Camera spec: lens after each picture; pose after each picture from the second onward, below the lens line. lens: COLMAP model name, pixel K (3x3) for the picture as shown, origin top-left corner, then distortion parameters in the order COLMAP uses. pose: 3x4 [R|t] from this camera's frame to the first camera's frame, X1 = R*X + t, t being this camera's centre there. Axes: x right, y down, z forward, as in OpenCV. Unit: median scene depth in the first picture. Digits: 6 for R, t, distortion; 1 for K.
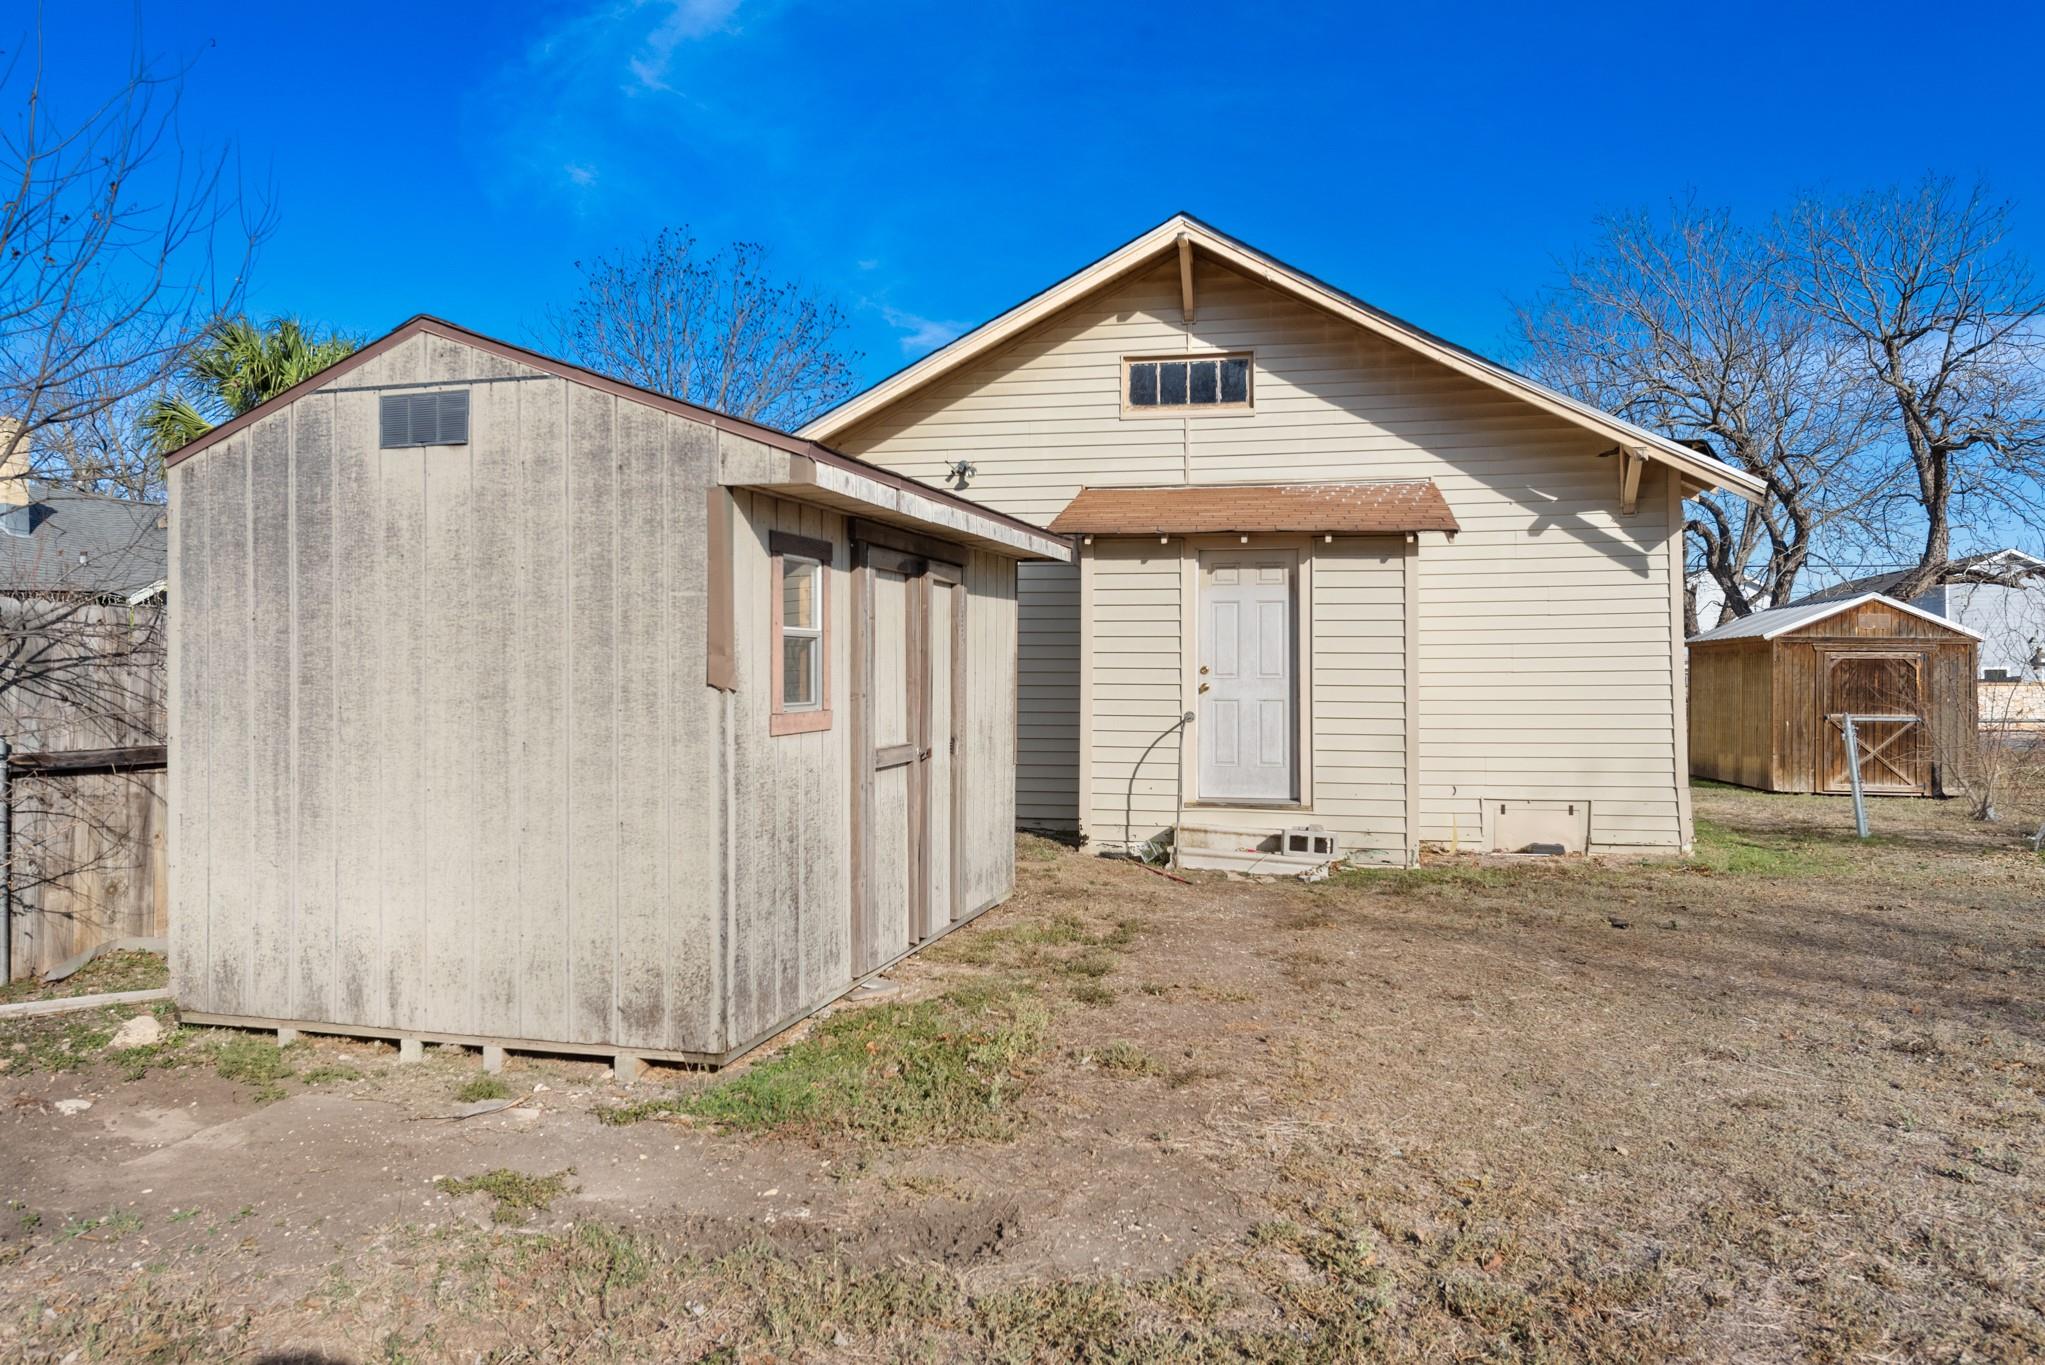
lens RADIAL K [[1408.1, 0, 1026.3], [0, 1408.1, 676.6], [0, 0, 1]] dist [0.010407, 0.000049]
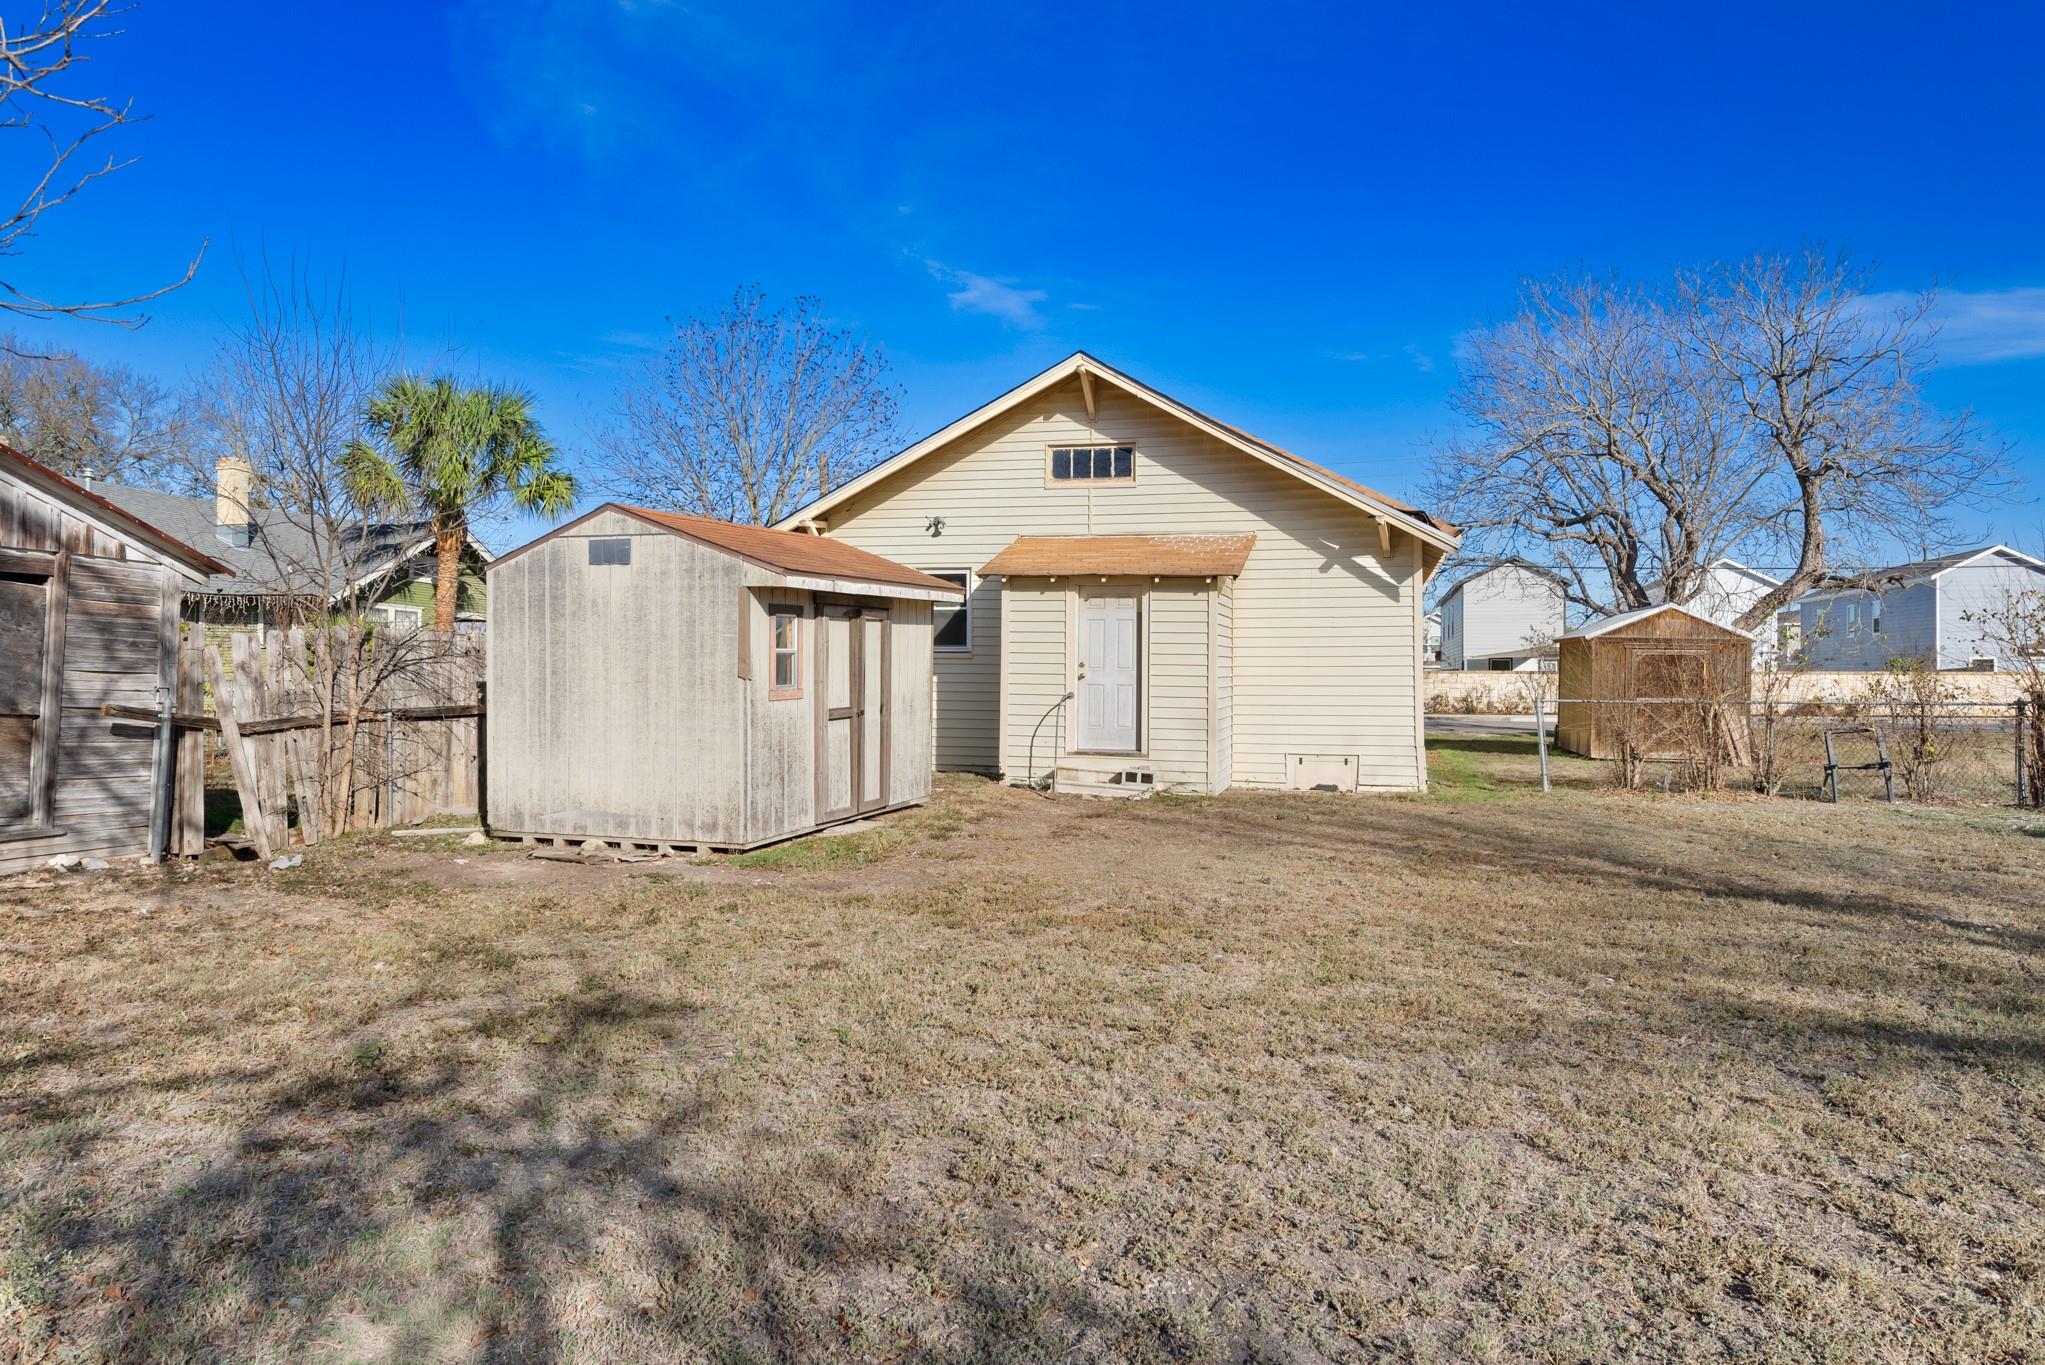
lens RADIAL K [[1408.1, 0, 1019.8], [0, 1408.1, 686.6], [0, 0, 1]] dist [0.010407, 0.000049]
pose [[0.998179, 0.006066, -0.060018, 0.211073], [-0.004886, 0.999792, 0.019778, -0.015123], [0.060125, -0.019449, 0.998001, -0.716575]]
